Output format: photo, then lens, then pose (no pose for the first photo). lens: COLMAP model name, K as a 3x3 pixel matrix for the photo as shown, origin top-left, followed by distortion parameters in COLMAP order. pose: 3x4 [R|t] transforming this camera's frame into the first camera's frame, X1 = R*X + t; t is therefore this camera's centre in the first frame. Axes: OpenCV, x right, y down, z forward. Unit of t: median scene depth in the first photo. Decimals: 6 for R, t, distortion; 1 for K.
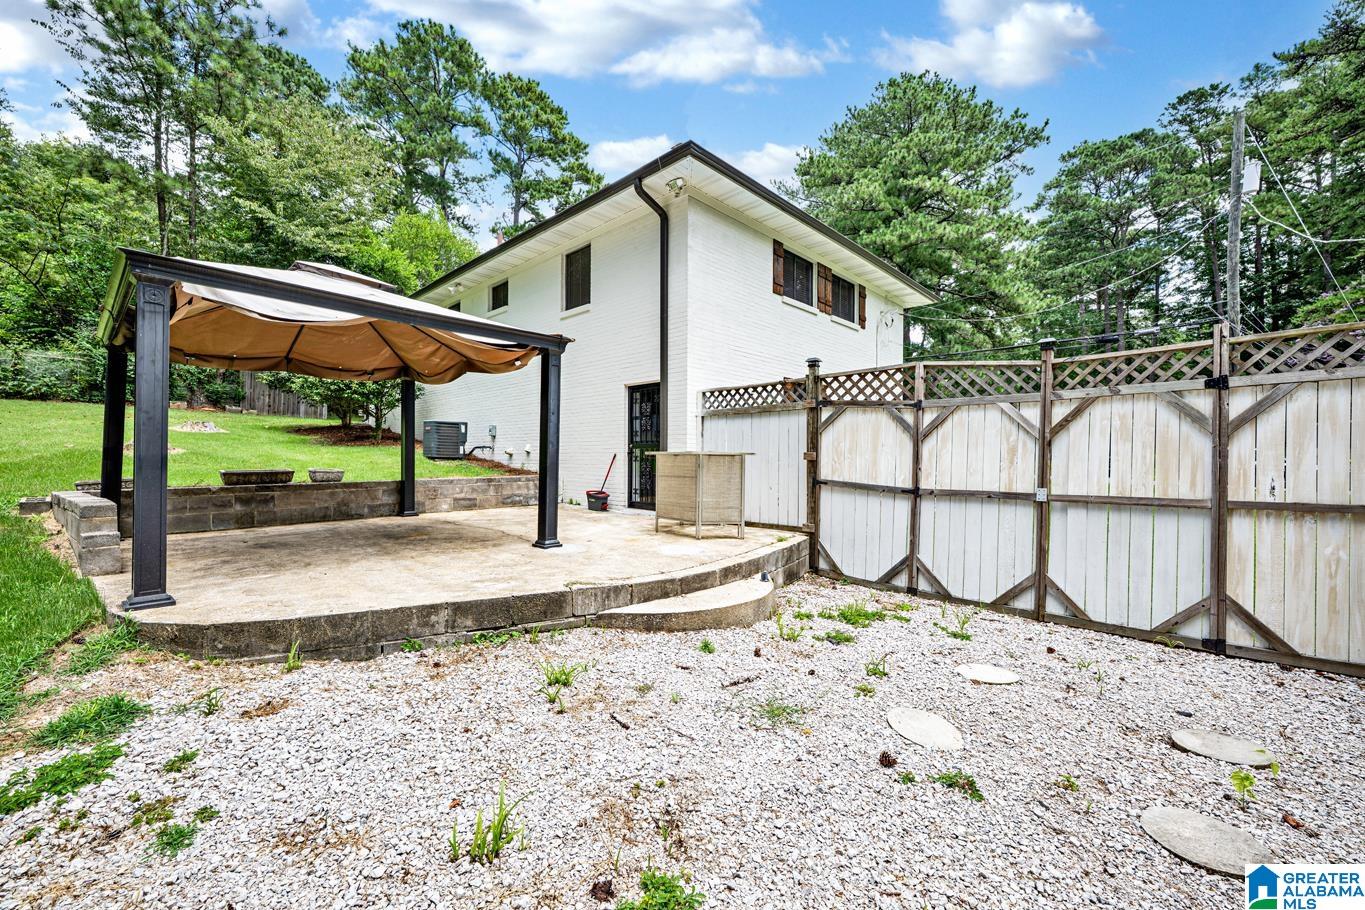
lens RADIAL K [[537.0, 0, 681.2], [0, 537.0, 459.3], [0, 0, 1]] dist [0.001218, 0.000250]
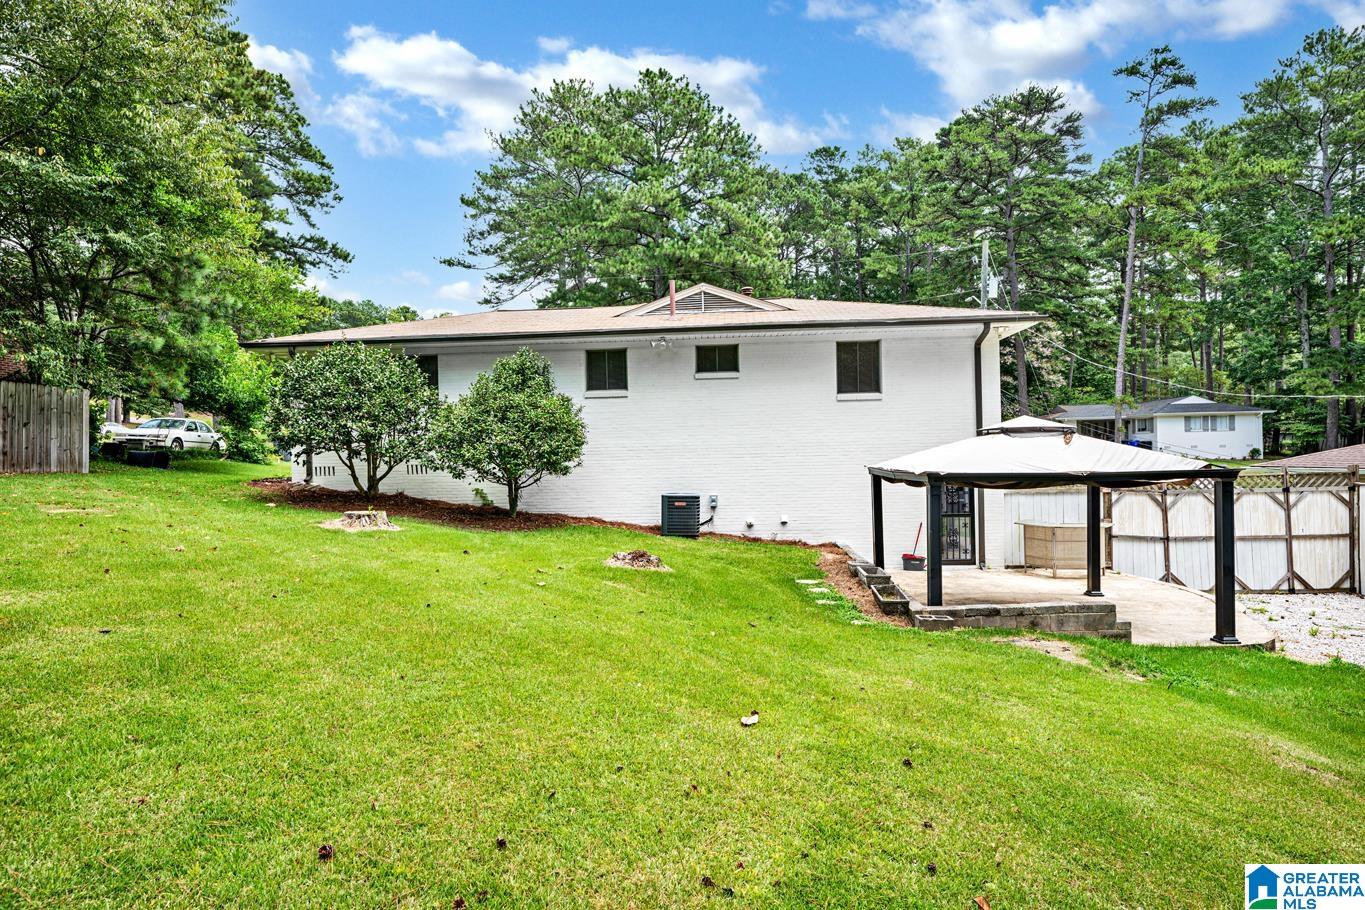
lens RADIAL K [[721.8, 0, 681.6], [0, 721.8, 454.8], [0, 0, 1]] dist [0.002537, 0.000491]
pose [[0.768727, -0.020929, 0.639235, -2.501039], [0.027342, 0.999626, -0.000151, -0.281107], [-0.638993, 0.017594, 0.769012, 0.126840]]
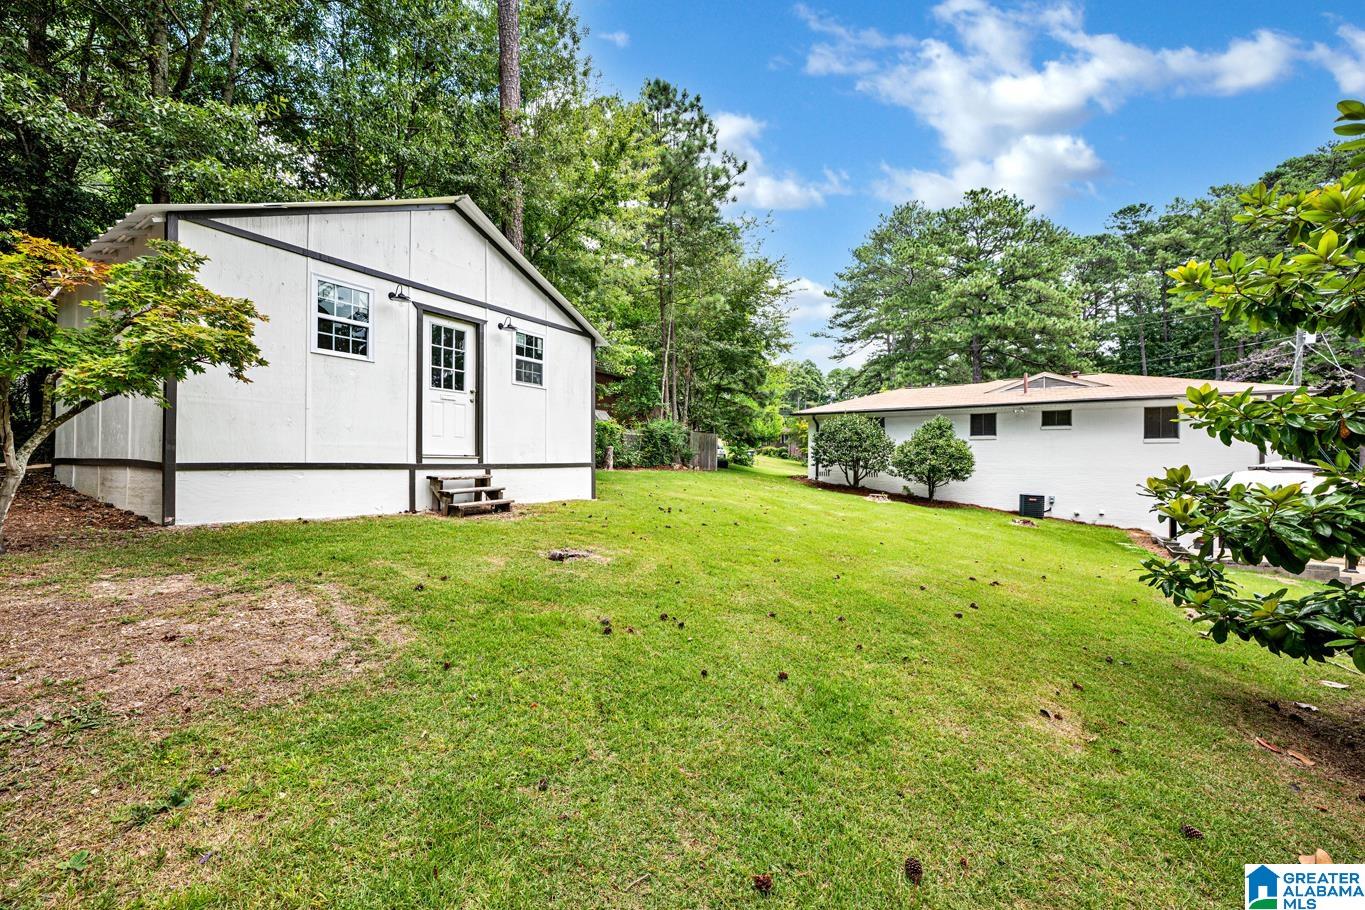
lens RADIAL K [[537.0, 0, 681.2], [0, 537.0, 459.3], [0, 0, 1]] dist [0.001218, 0.000250]
pose [[0.978499, -0.001072, 0.206249, -3.772529], [0.002051, 0.999988, -0.004533, -0.354166], [-0.206242, 0.004858, 0.978489, -0.805540]]
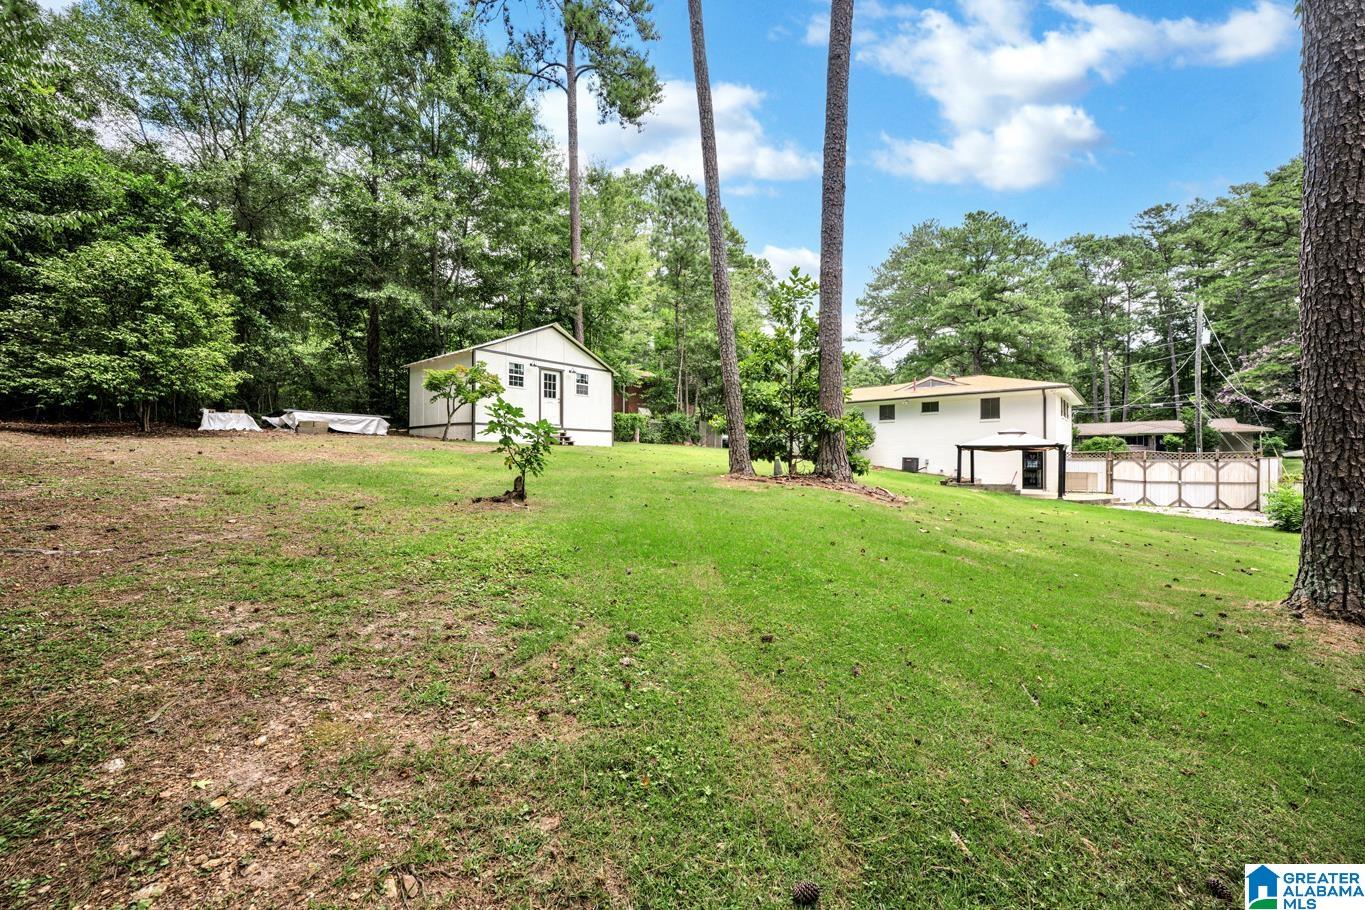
lens RADIAL K [[537.0, 0, 681.2], [0, 537.0, 459.3], [0, 0, 1]] dist [0.001218, 0.000250]
pose [[0.997898, -0.005167, 0.064595, -3.437633], [0.005509, 0.999972, -0.005124, -0.112099], [-0.064567, 0.005469, 0.997898, -2.945022]]
